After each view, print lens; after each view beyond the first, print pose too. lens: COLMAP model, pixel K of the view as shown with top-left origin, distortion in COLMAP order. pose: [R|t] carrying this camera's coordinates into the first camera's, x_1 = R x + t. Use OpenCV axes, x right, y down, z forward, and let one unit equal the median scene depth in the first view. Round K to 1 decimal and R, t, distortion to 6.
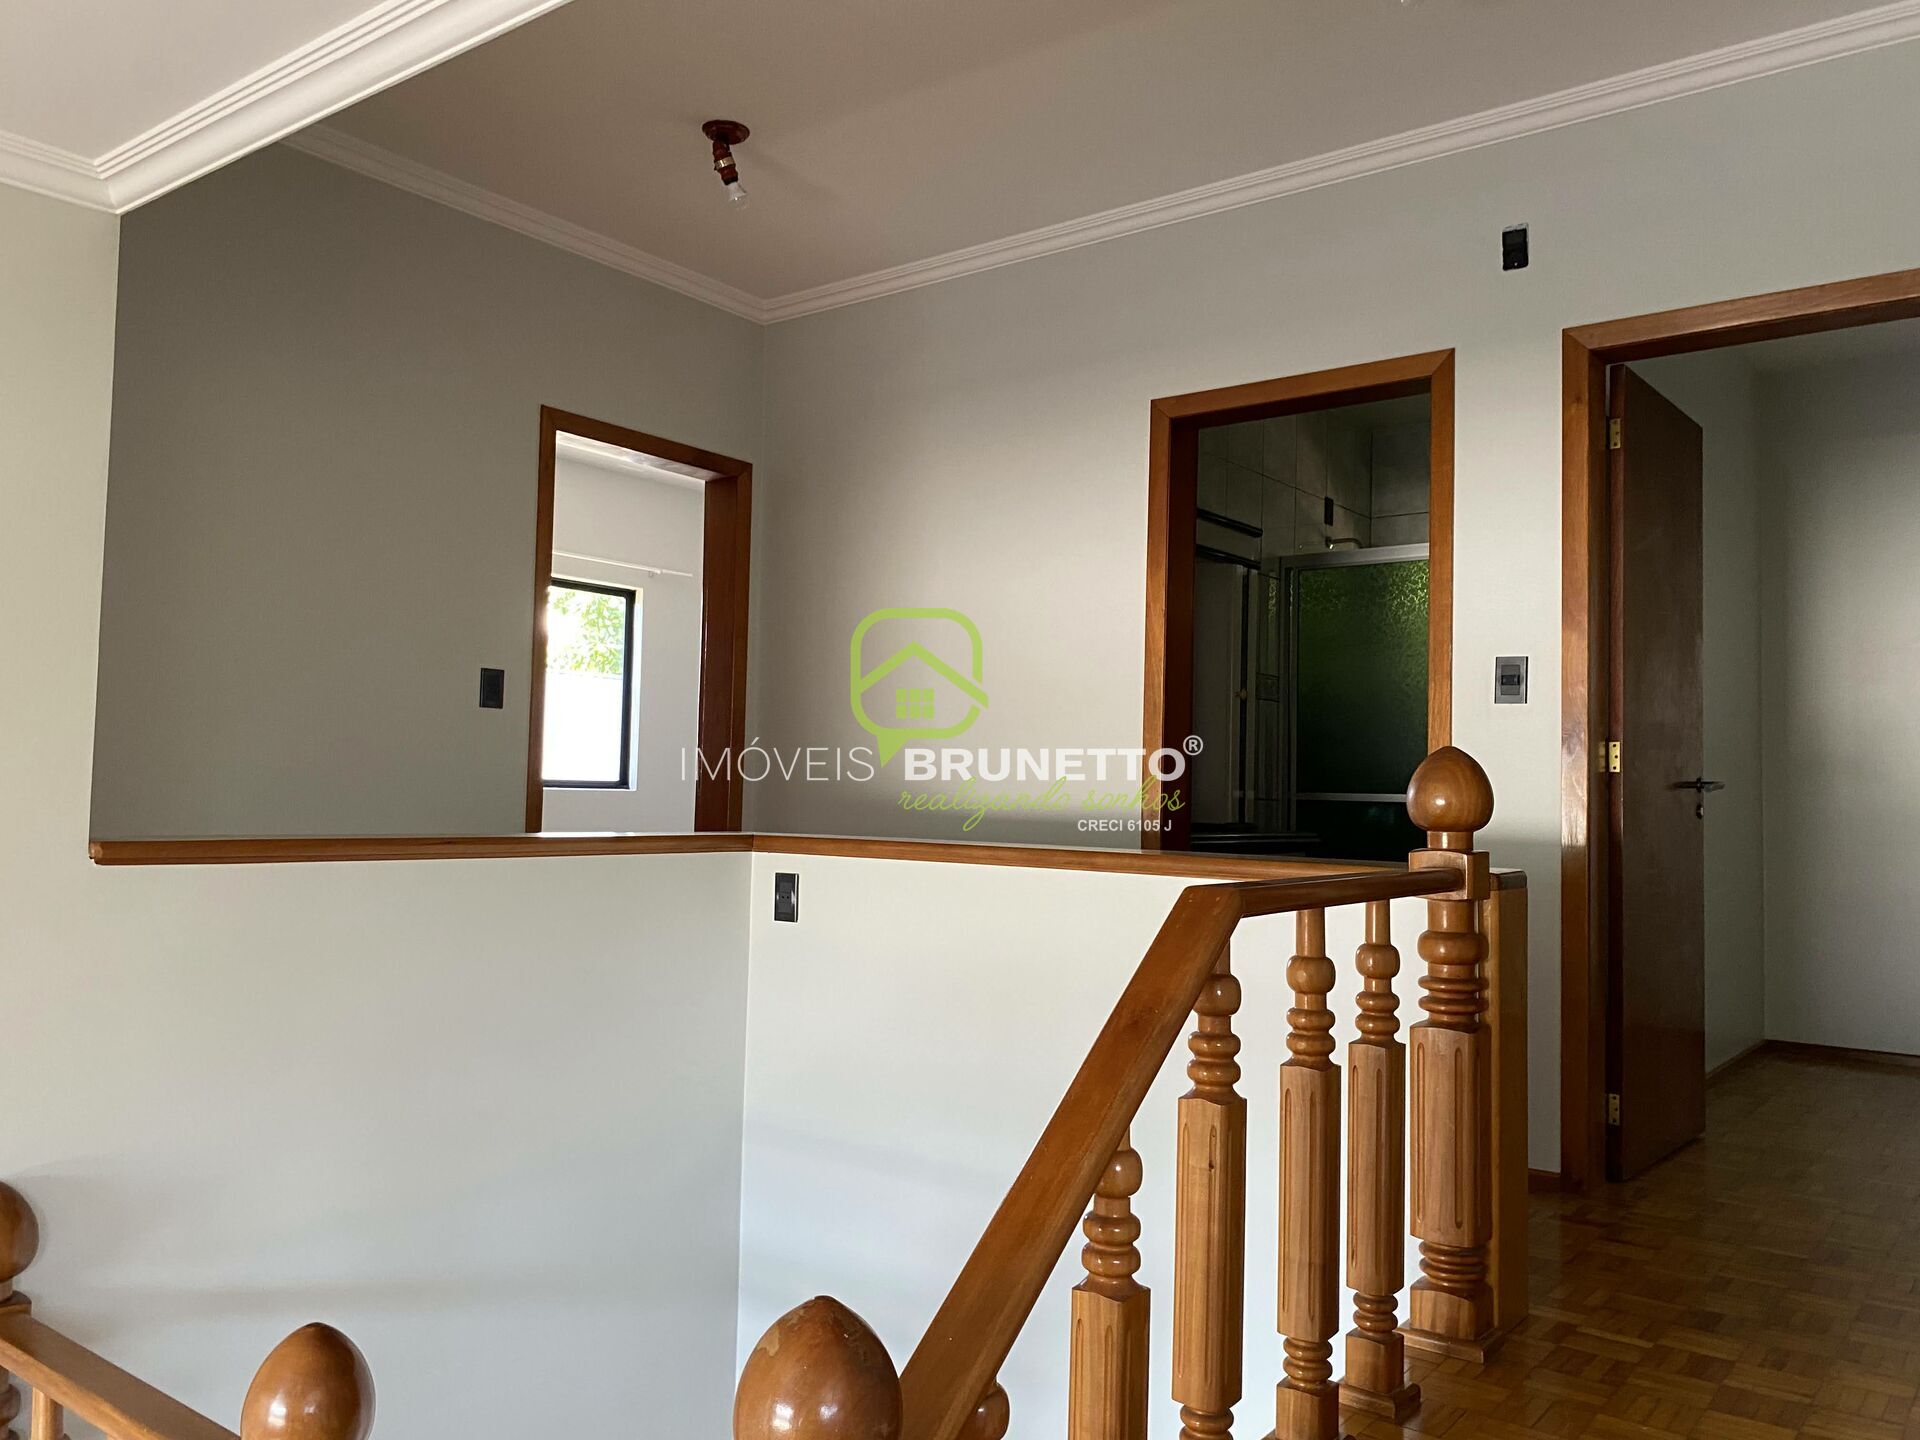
lens RADIAL K [[1480.0, 0, 954.9], [0, 1480.0, 702.1], [0, 0, 1]] dist [0.010176, -0.021548]
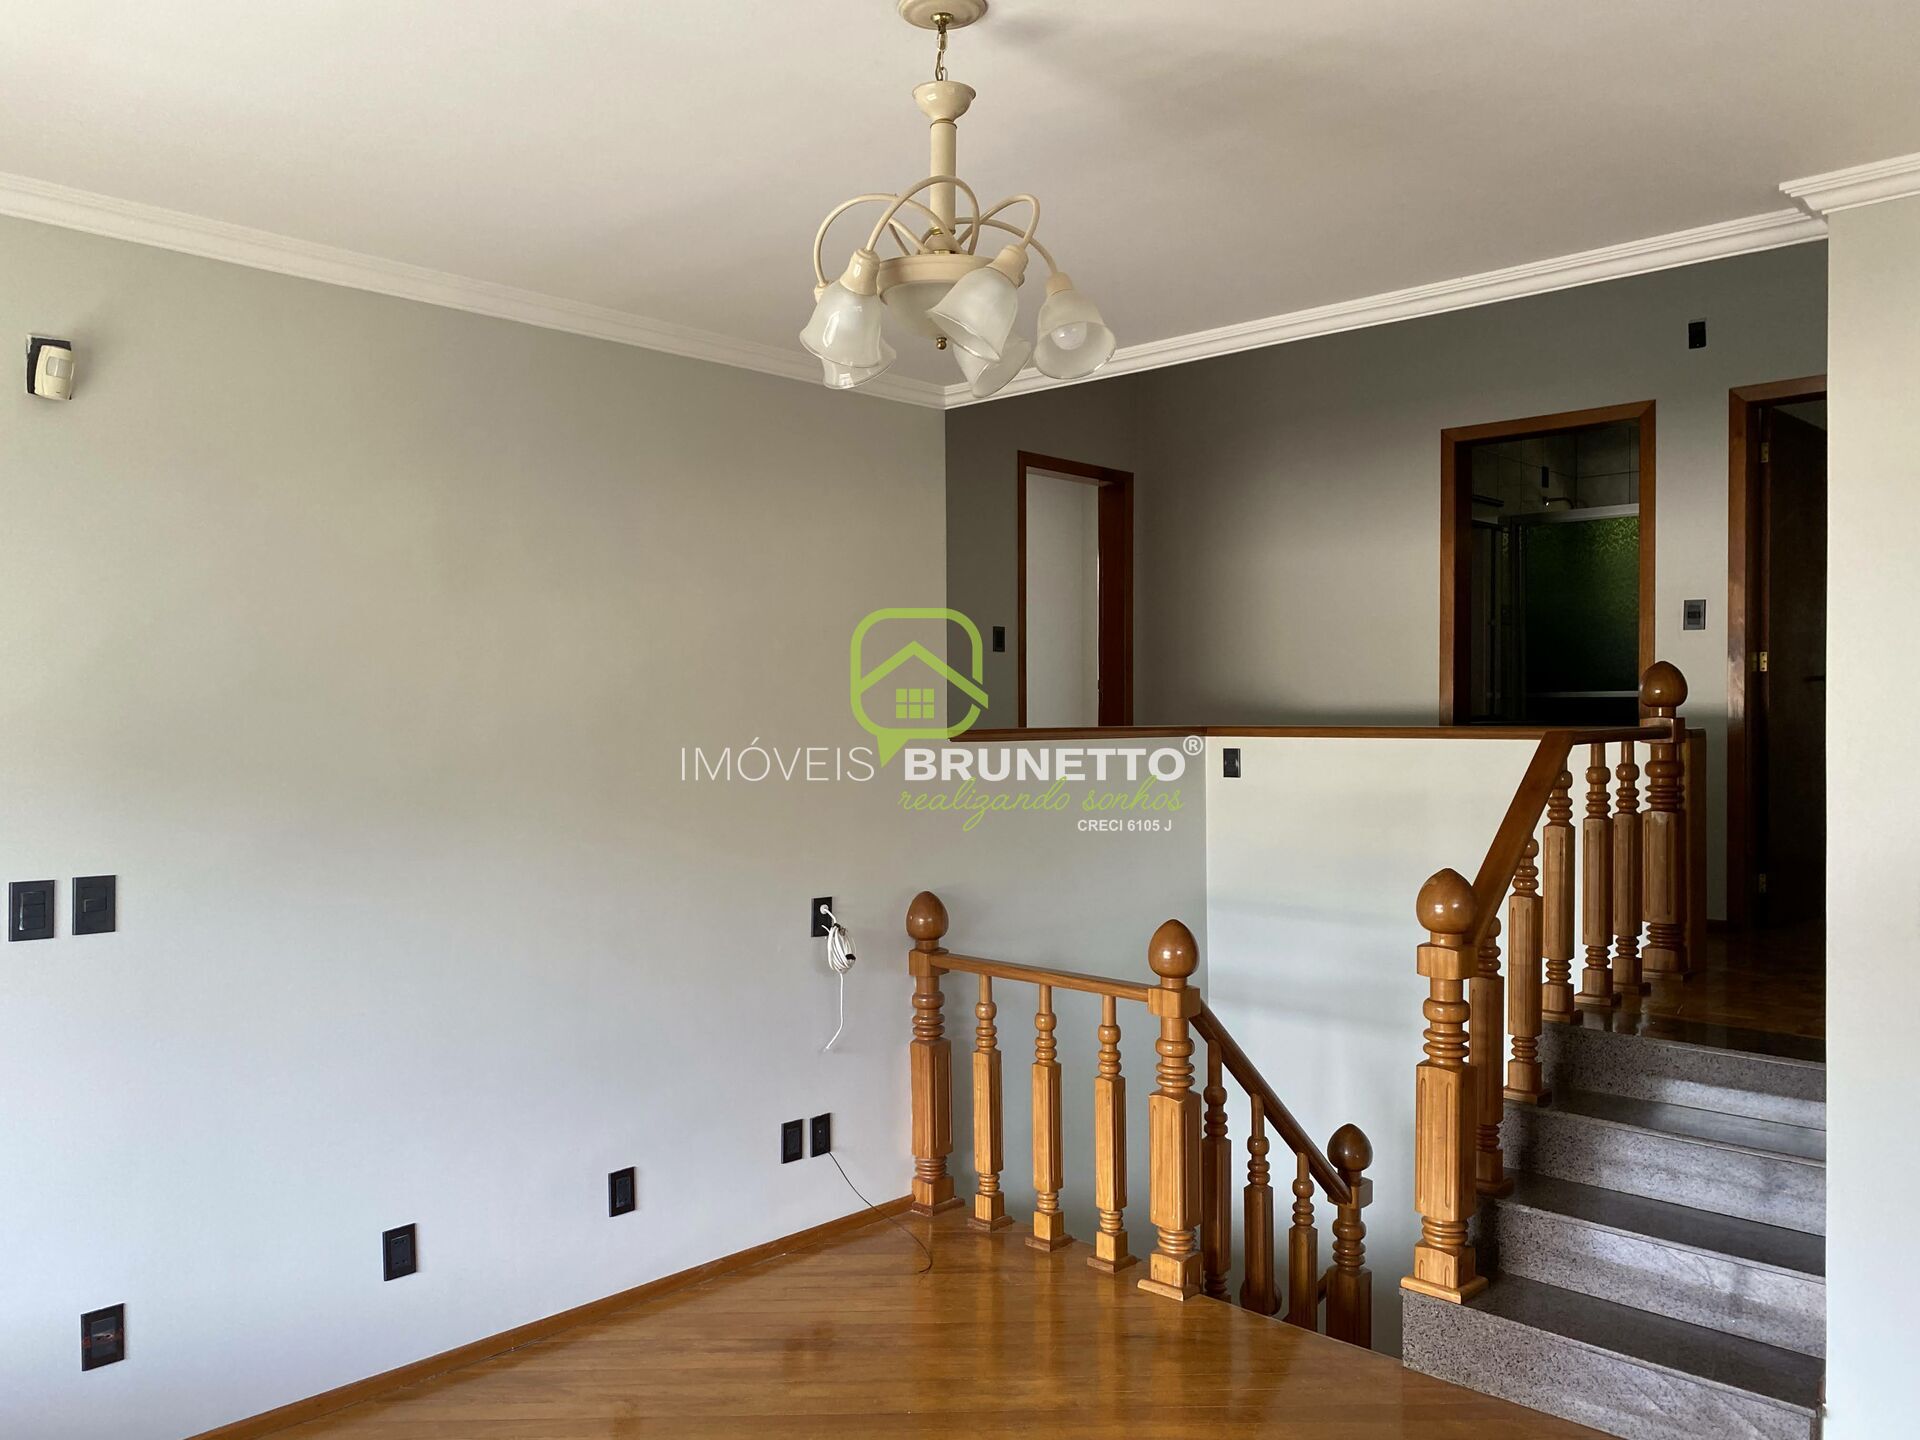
lens RADIAL K [[1480.0, 0, 943.9], [0, 1480.0, 722.7], [0, 0, 1]] dist [0.010176, -0.021548]
pose [[0.994212, -0.027071, -0.103969, -0.292756], [0.034225, 0.997121, 0.067660, -0.039306], [0.101838, -0.070827, 0.992276, -0.742136]]
